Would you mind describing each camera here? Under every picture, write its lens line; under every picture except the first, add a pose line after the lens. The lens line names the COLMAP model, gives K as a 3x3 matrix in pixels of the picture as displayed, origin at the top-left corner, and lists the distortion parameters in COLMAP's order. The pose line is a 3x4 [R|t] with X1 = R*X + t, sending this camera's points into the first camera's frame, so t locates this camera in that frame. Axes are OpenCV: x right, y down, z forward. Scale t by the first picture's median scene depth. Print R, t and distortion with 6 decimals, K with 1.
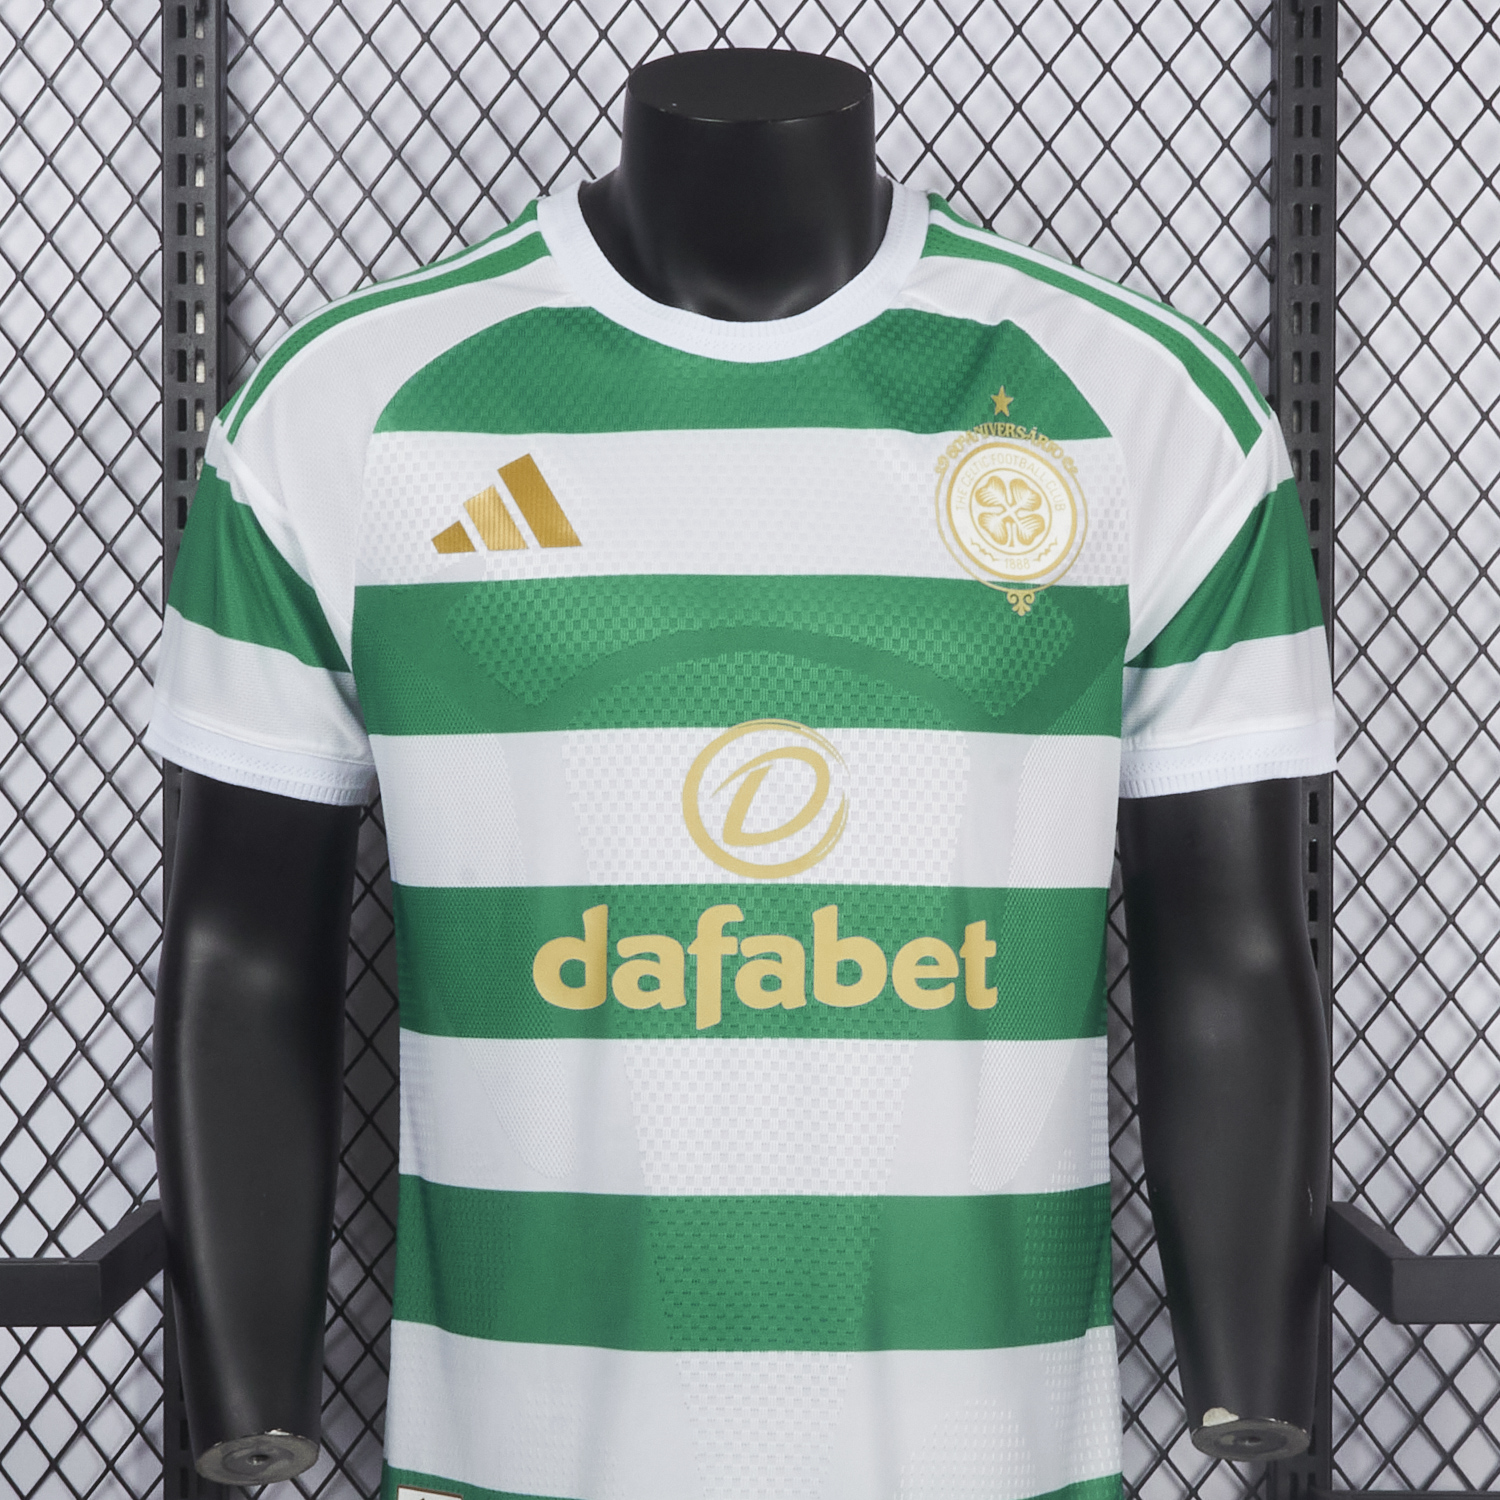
lens RADIAL K [[3370.8, 0, 750.0], [0, 3370.8, 750.0], [0, 0, 1]] dist [-0.019632, -0.373892]
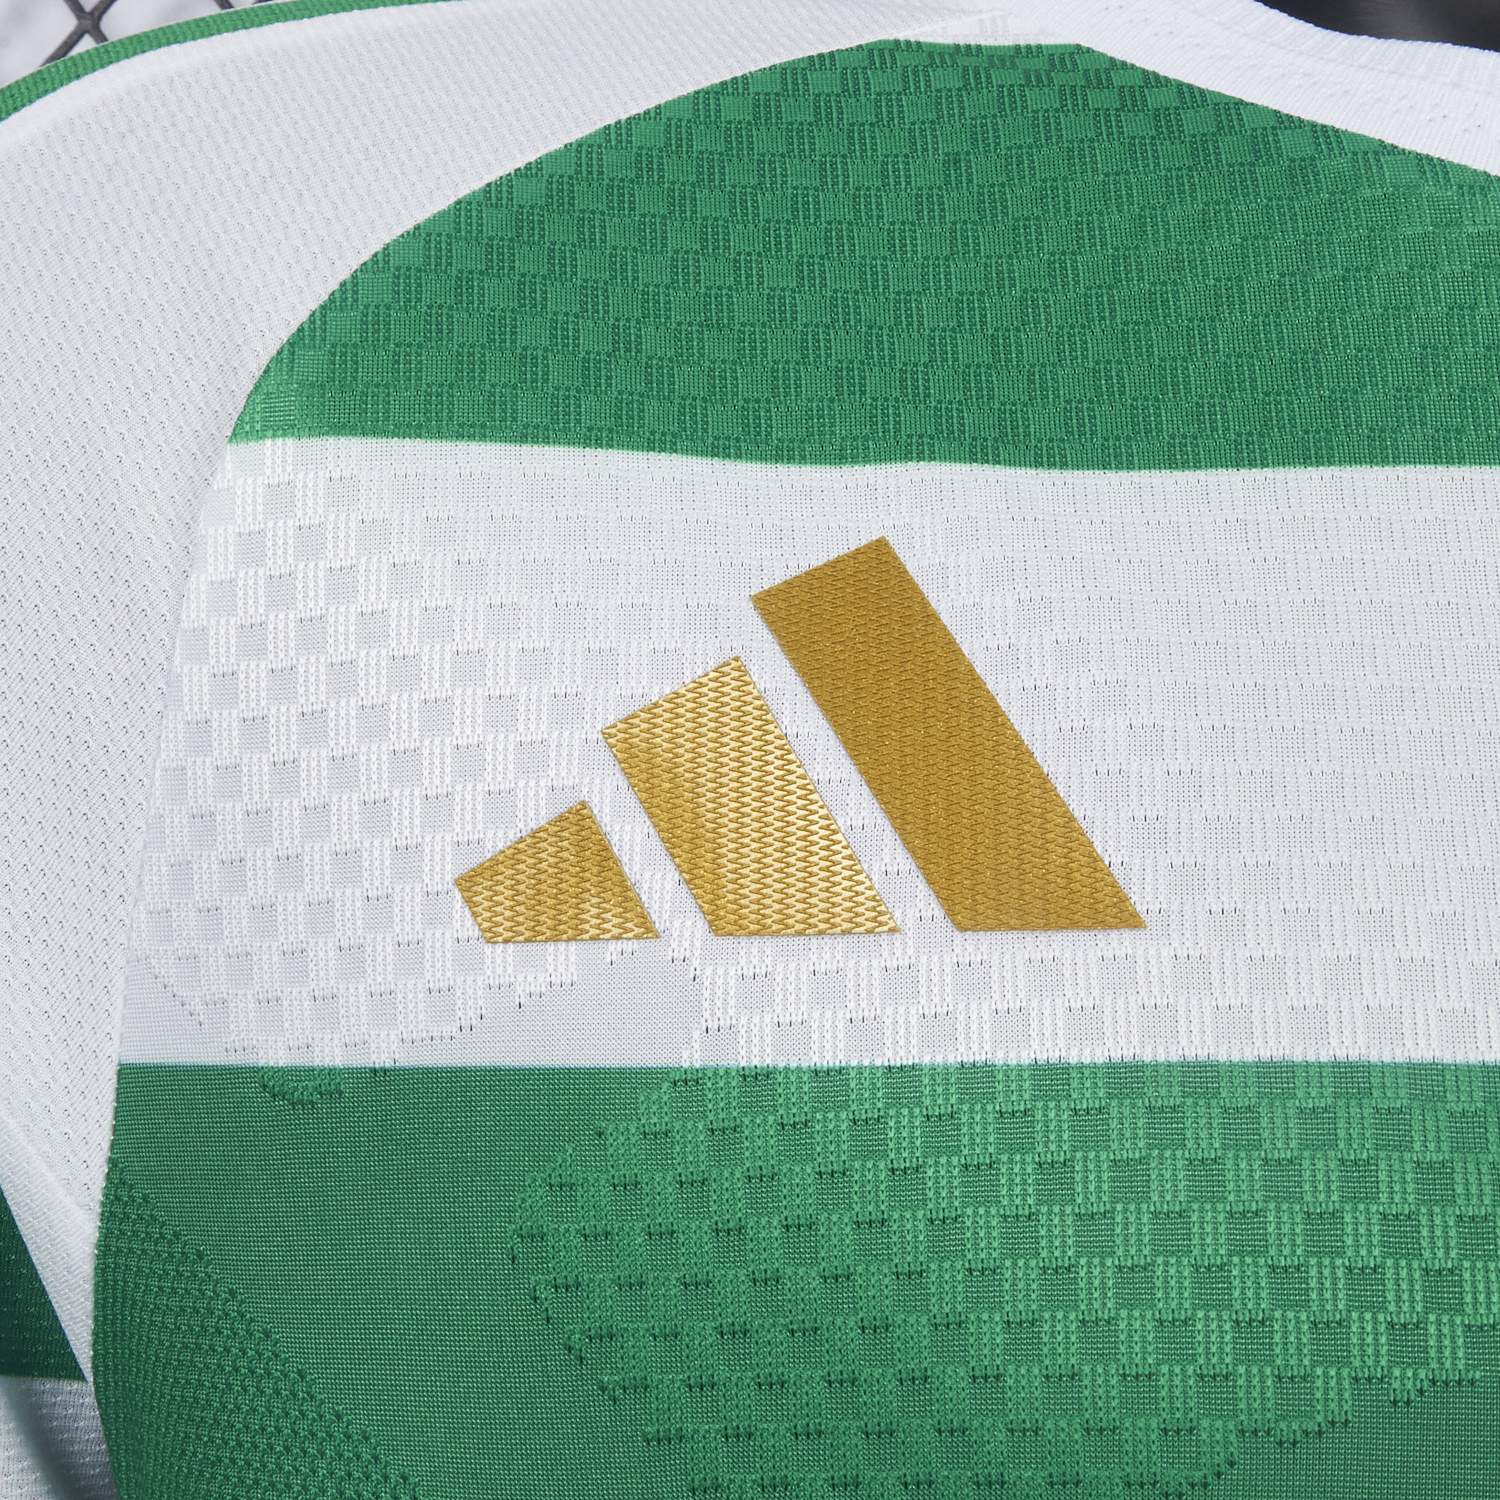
lens RADIAL K [[2803.0, 0, 749.1], [0, 2803.0, 773.0], [0, 0, 1]] dist [0.000092, -0.118395]
pose [[0.995214, 0.043059, 0.087722, -0.091926], [-0.030144, 0.989182, -0.143560, -0.042449], [-0.092954, 0.140229, 0.985746, 0.805551]]
